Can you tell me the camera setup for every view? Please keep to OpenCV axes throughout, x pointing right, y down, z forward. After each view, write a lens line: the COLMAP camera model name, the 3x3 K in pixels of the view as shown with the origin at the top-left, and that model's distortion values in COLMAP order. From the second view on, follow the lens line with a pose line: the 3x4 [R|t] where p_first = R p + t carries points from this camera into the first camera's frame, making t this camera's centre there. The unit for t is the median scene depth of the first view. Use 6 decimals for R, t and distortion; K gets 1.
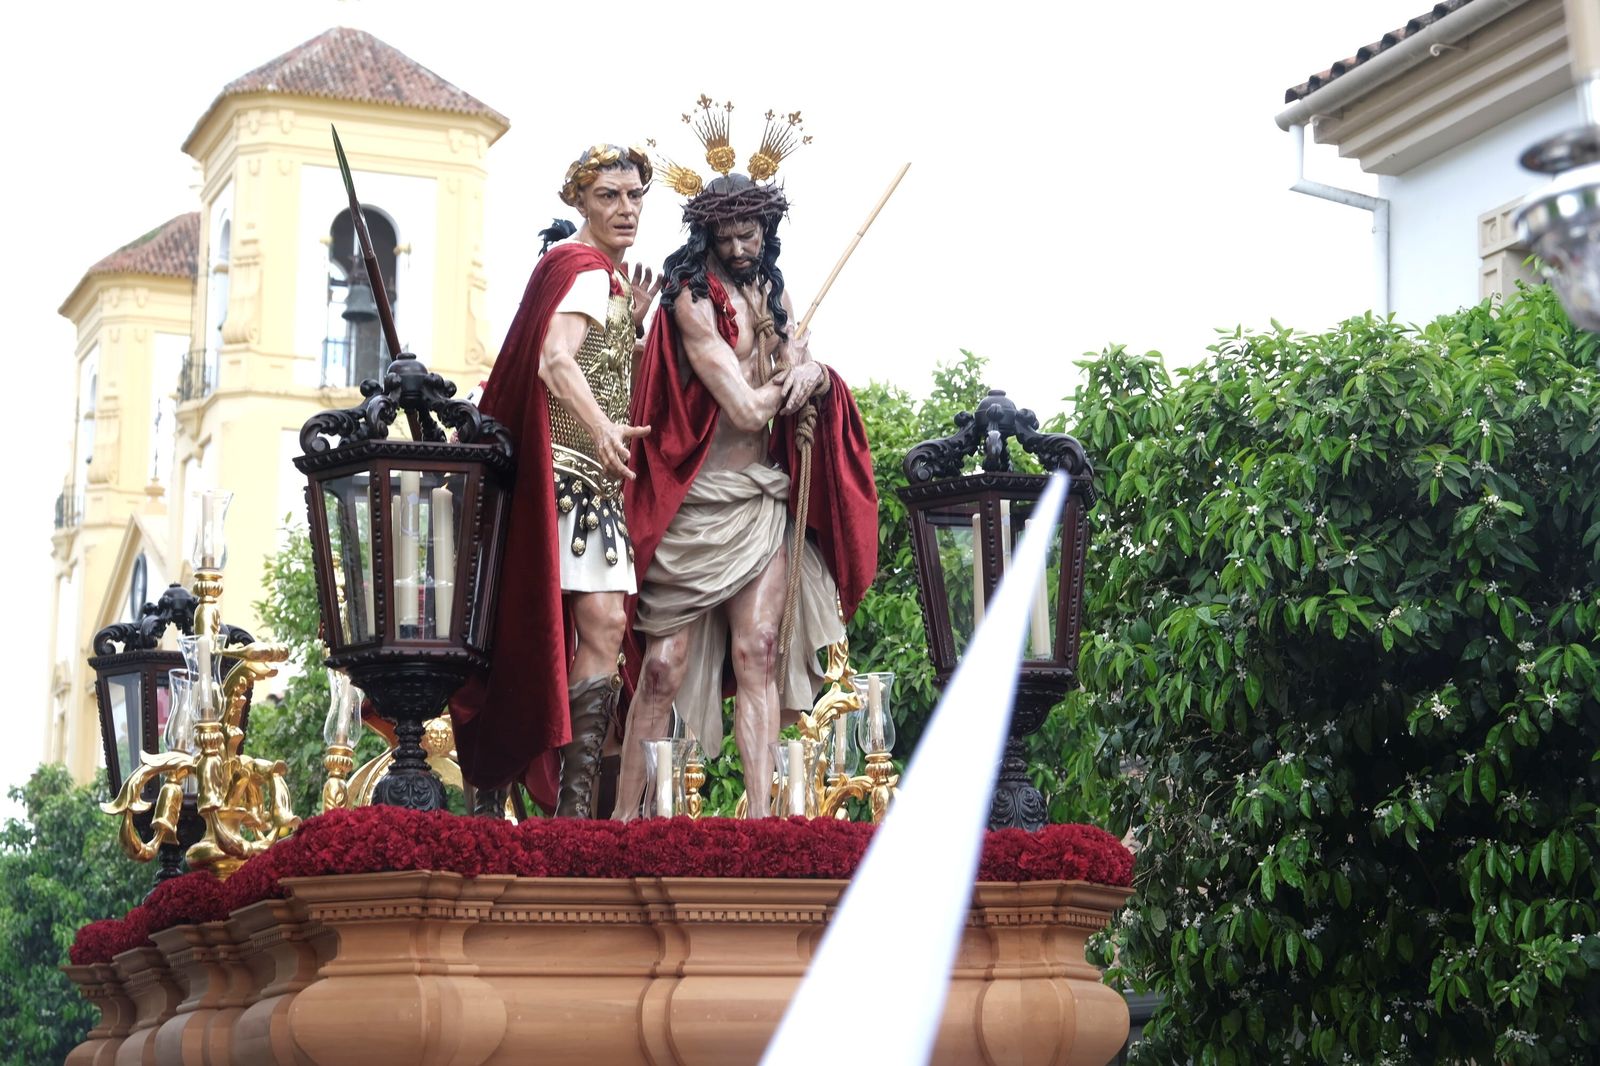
lens RADIAL K [[3702.2, 0, 804.7], [0, 3702.2, 535.6], [0, 0, 1]] dist [0.094364, 0.000000]
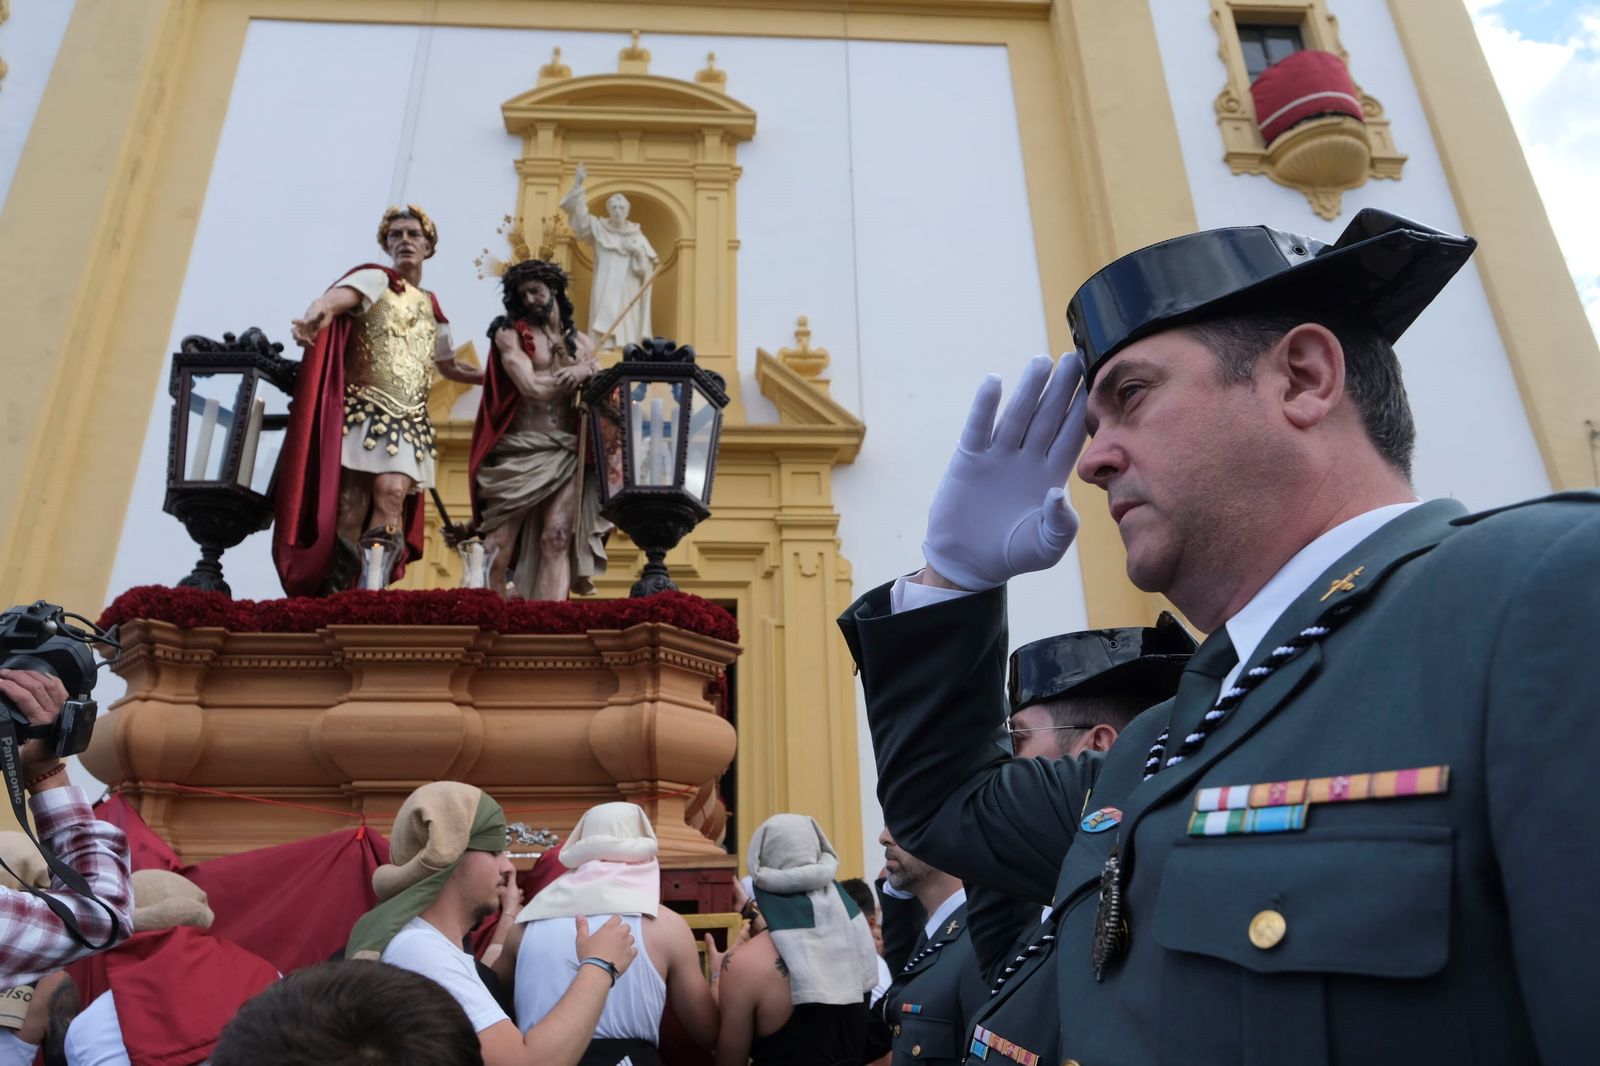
lens RADIAL K [[1054.2, 0, 800.0], [0, 1054.2, 532.0], [0, 0, 1]] dist [-0.037123, 0.005401]
pose [[0.966495, -0.109722, -0.232051, 0.197918], [0.052970, 0.969831, -0.237953, 0.143418], [0.251159, 0.217688, 0.943149, 0.611761]]
